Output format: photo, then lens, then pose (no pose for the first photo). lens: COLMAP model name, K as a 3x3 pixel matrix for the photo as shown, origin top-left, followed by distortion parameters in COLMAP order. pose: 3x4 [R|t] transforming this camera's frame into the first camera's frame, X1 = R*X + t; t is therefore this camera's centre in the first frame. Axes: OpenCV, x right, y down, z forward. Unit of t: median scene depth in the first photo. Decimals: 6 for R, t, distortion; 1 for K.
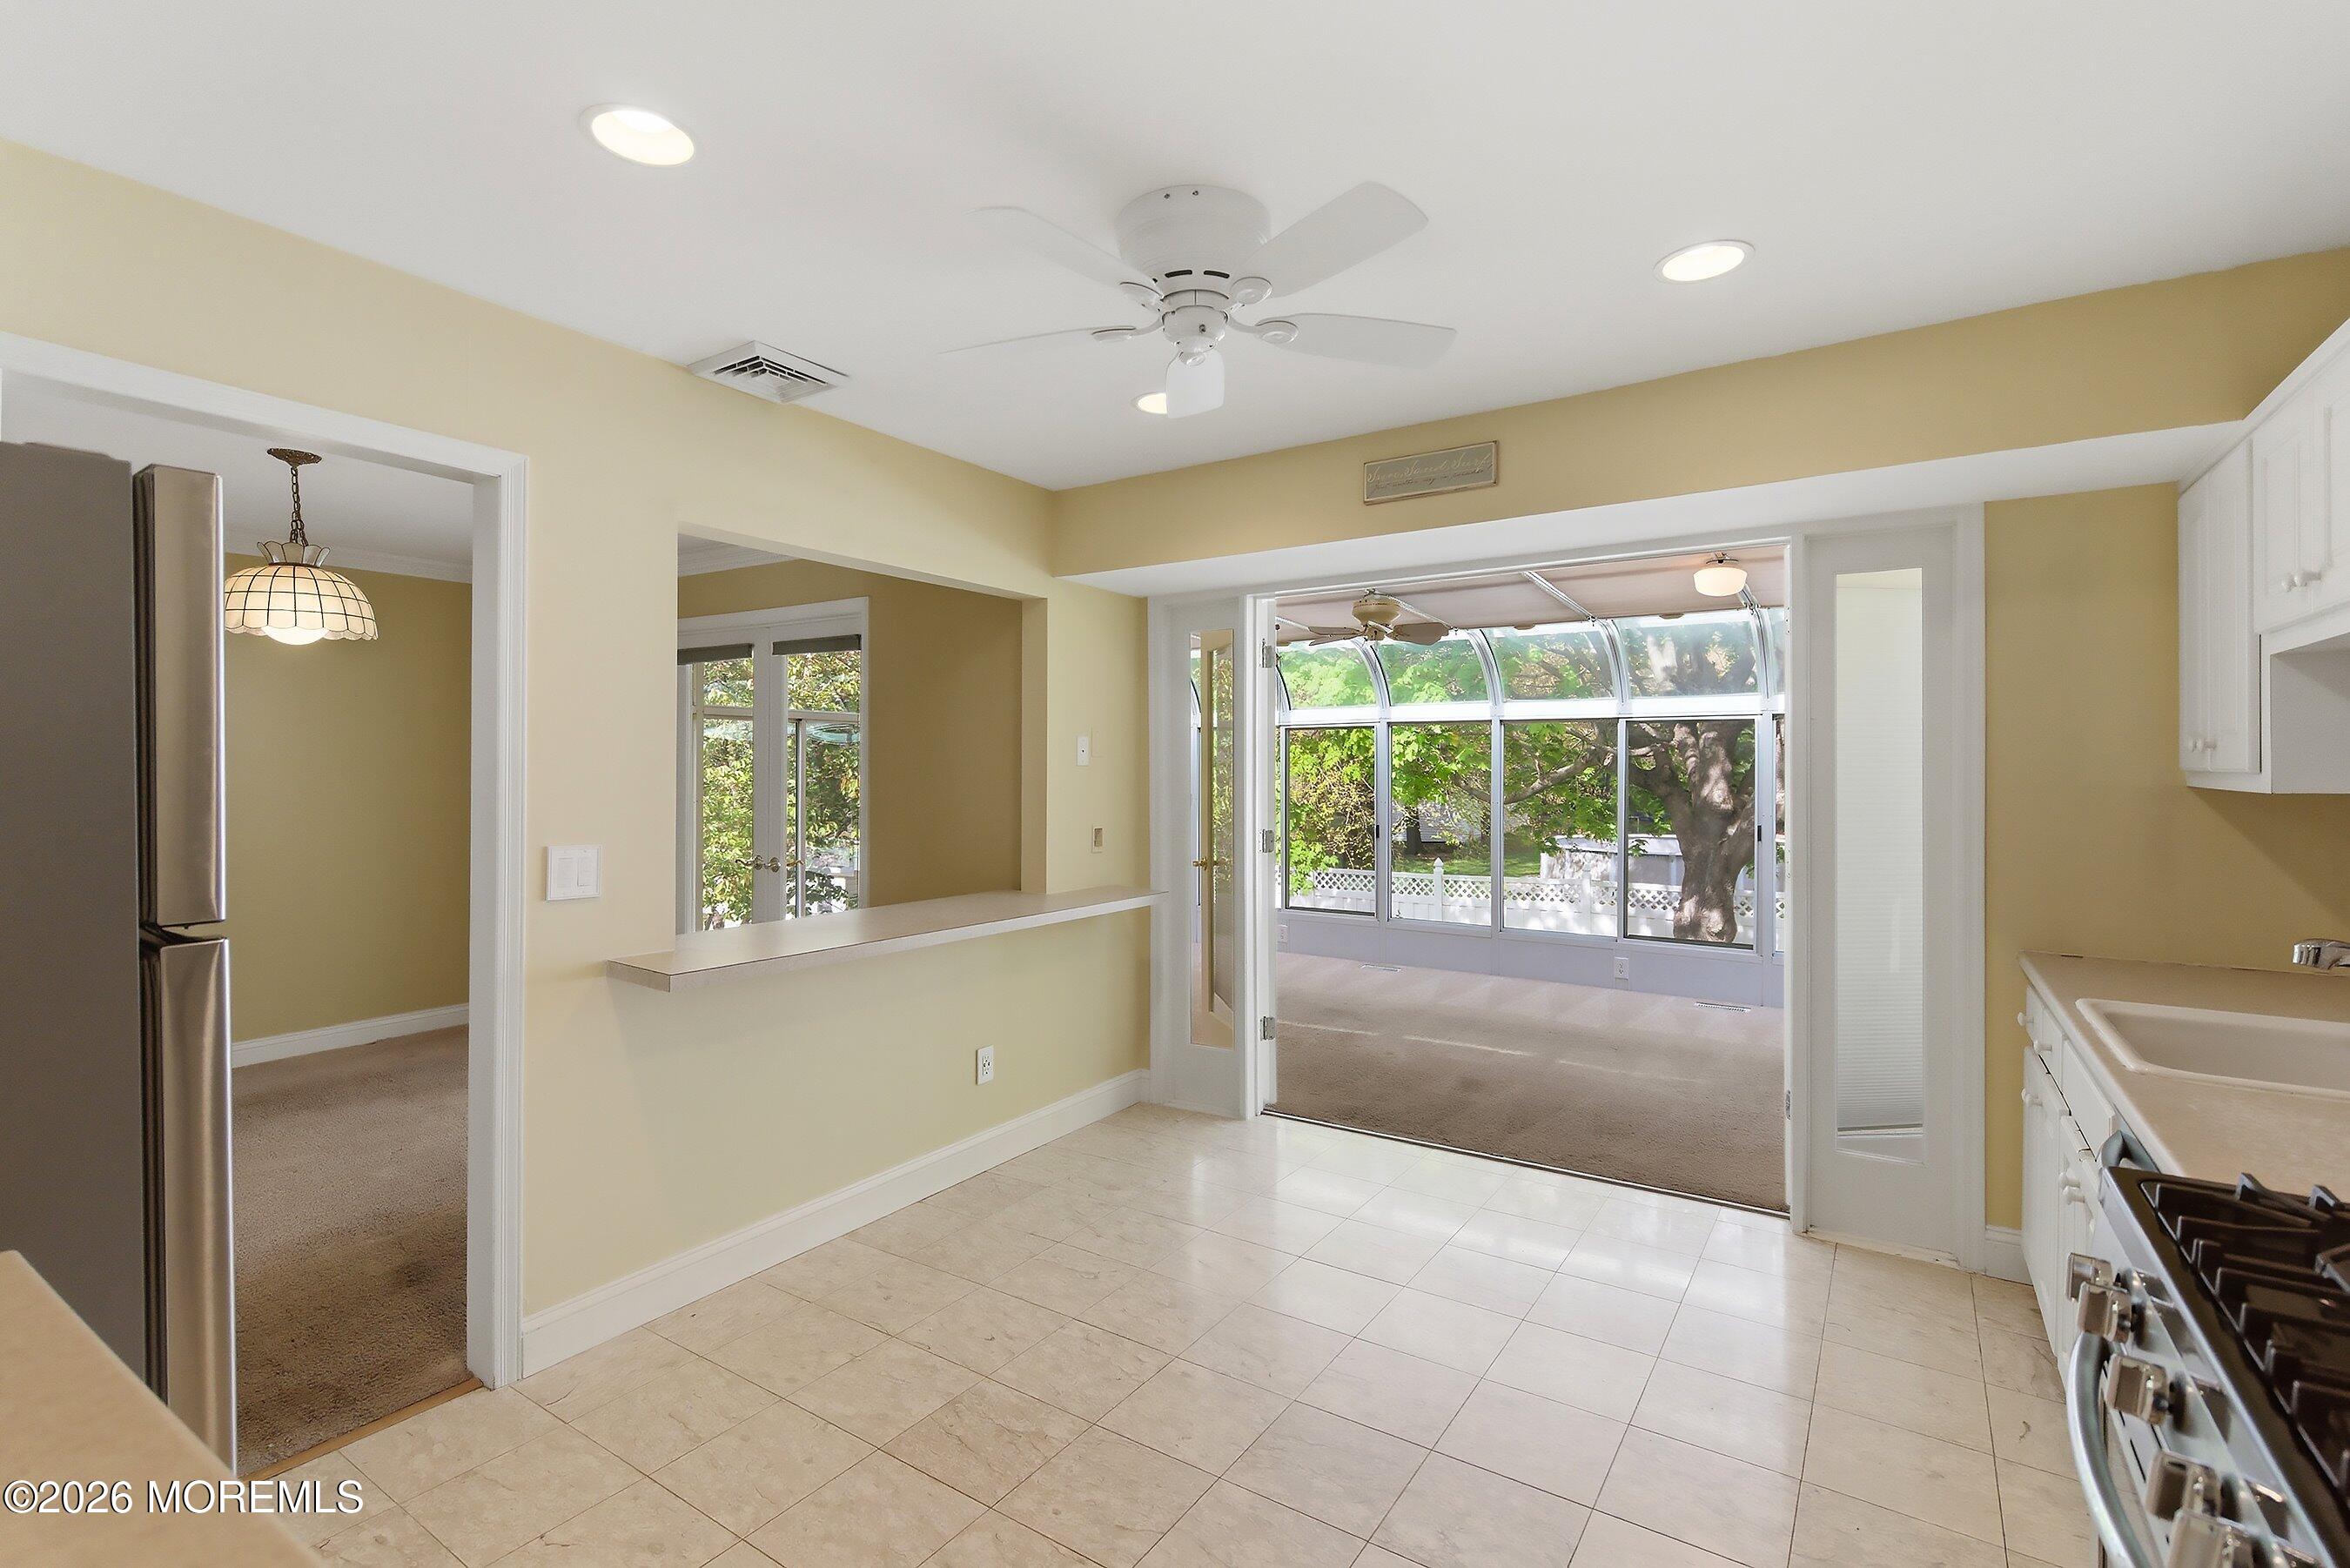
lens RADIAL K [[1089.6, 0, 1161.6], [0, 1089.6, 771.6], [0, 0, 1]] dist [-0.000977, 0.001842]
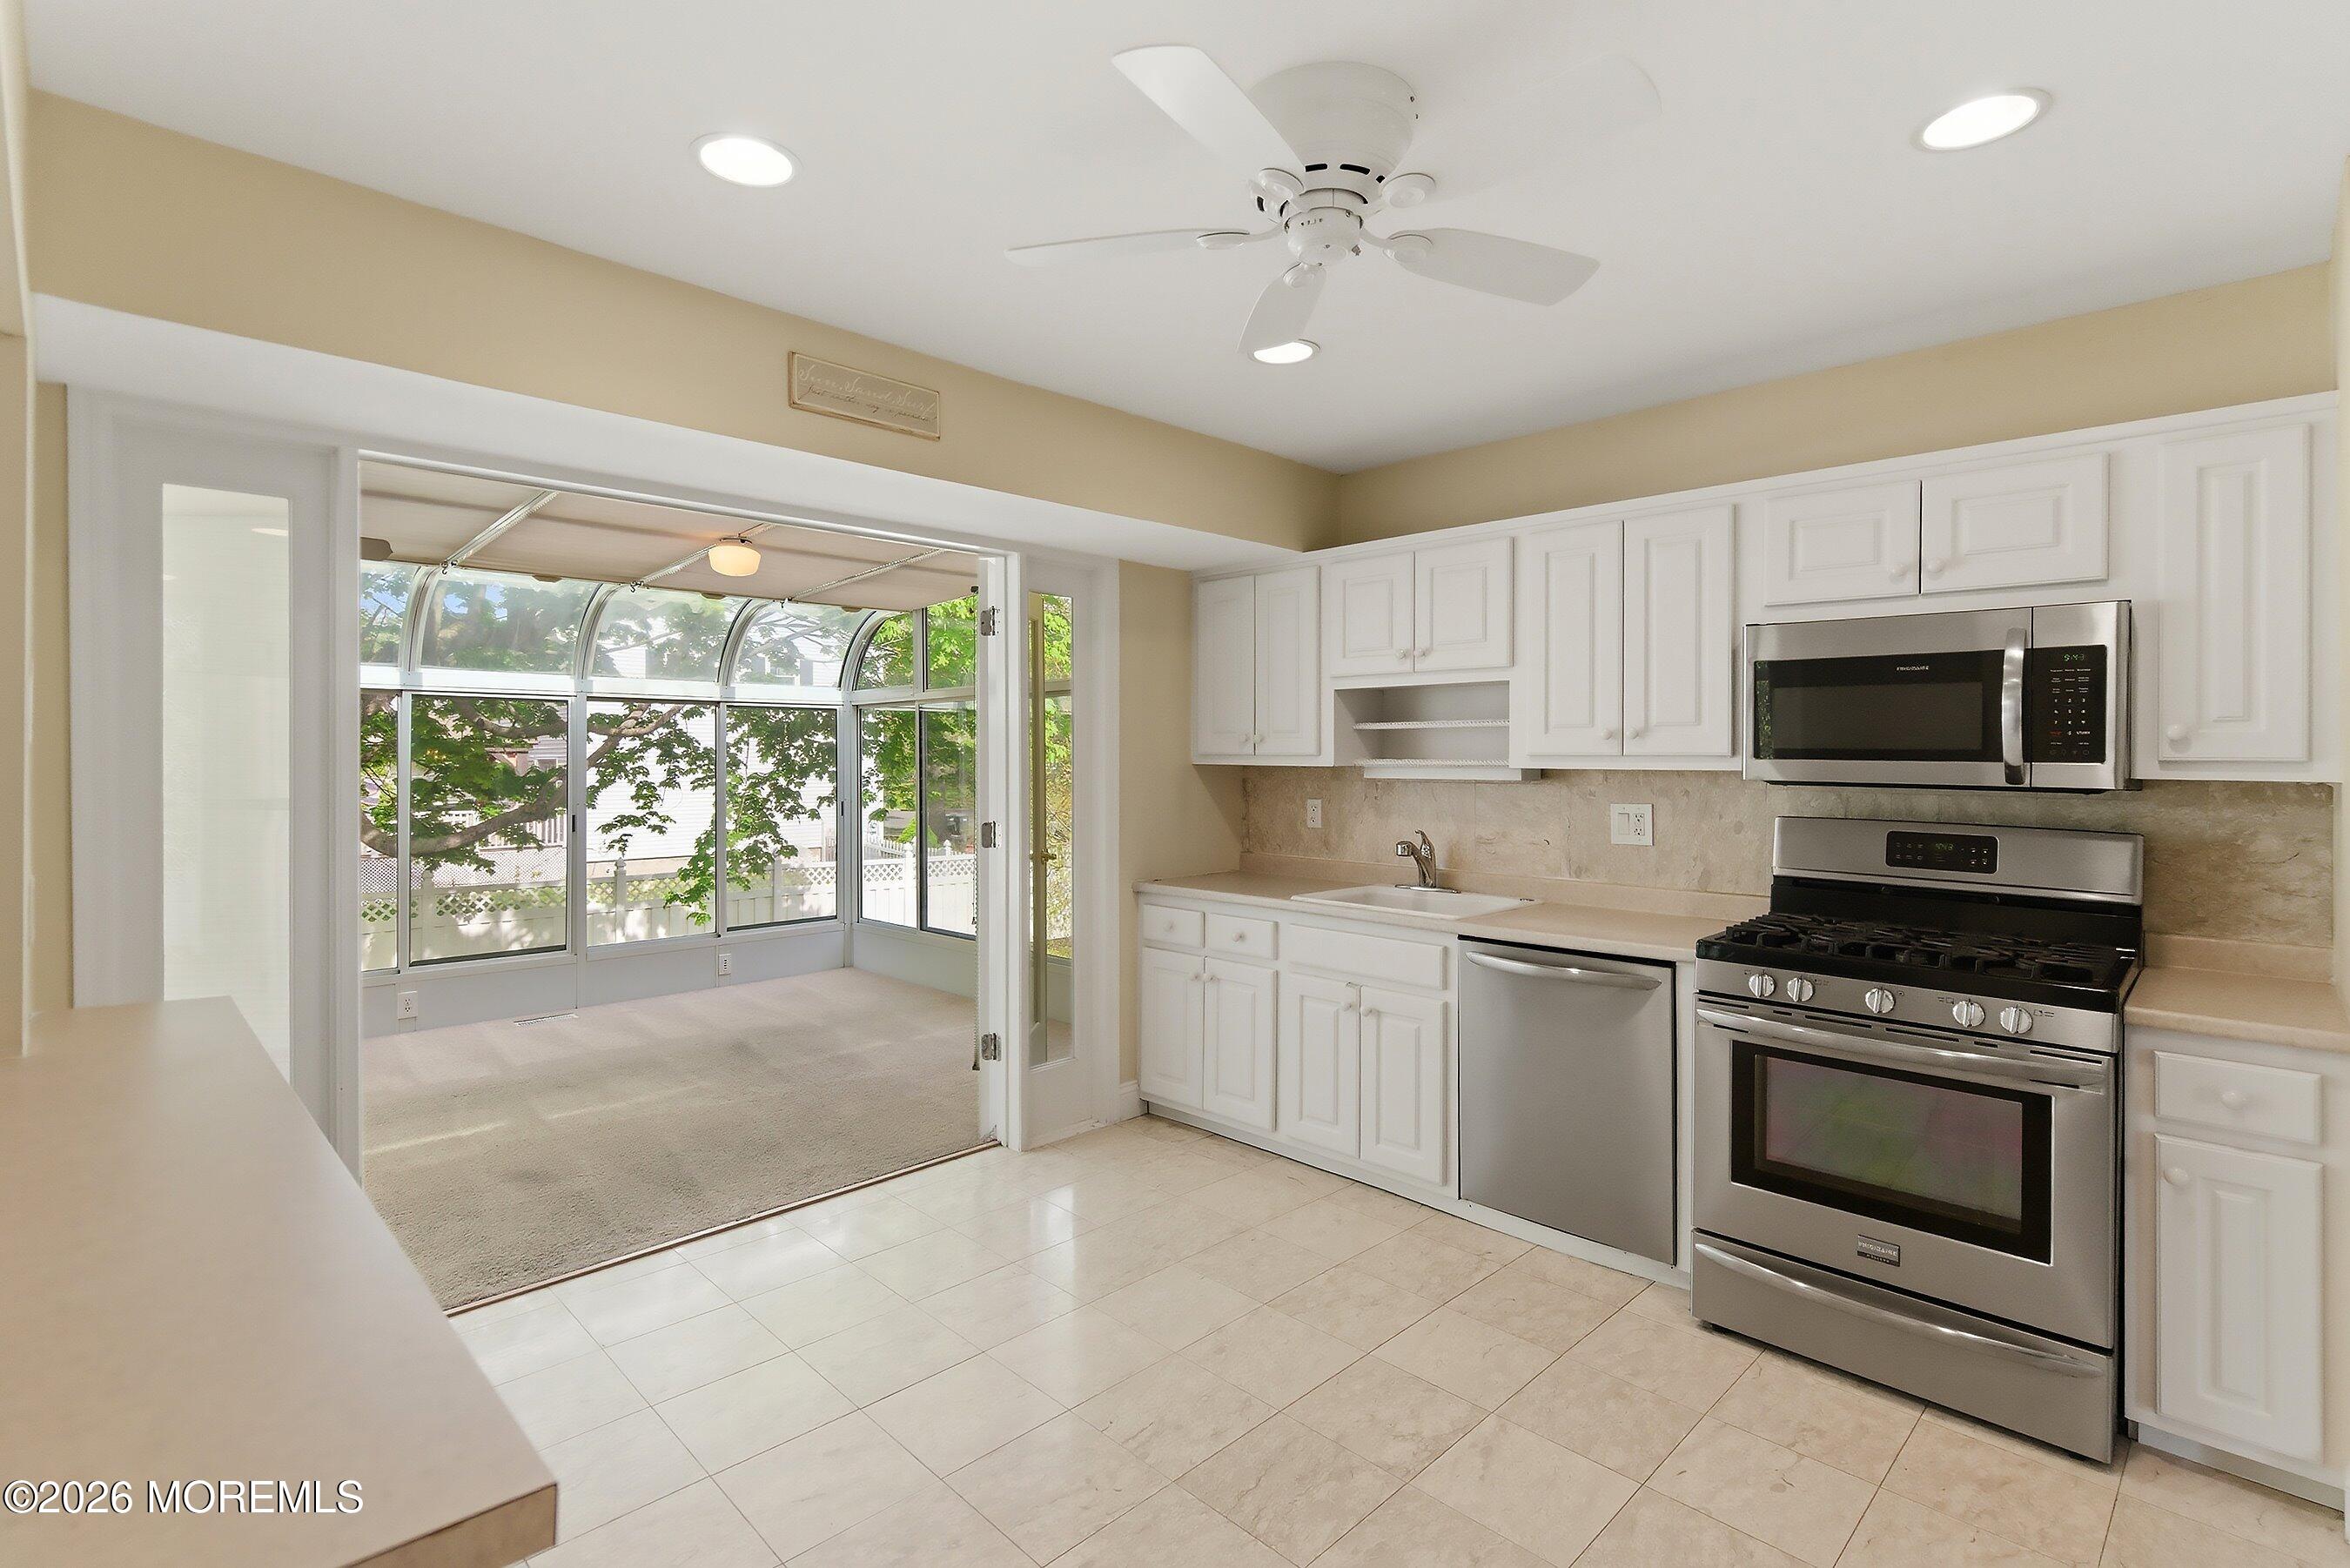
lens RADIAL K [[1089.6, 0, 1185.3], [0, 1089.6, 761.4], [0, 0, 1]] dist [-0.000977, 0.001842]
pose [[0.185351, -0.005031, 0.982660, -0.653321], [0.003147, 0.999985, 0.004526, 0.001445], [-0.982667, 0.002253, 0.185364, 0.749584]]
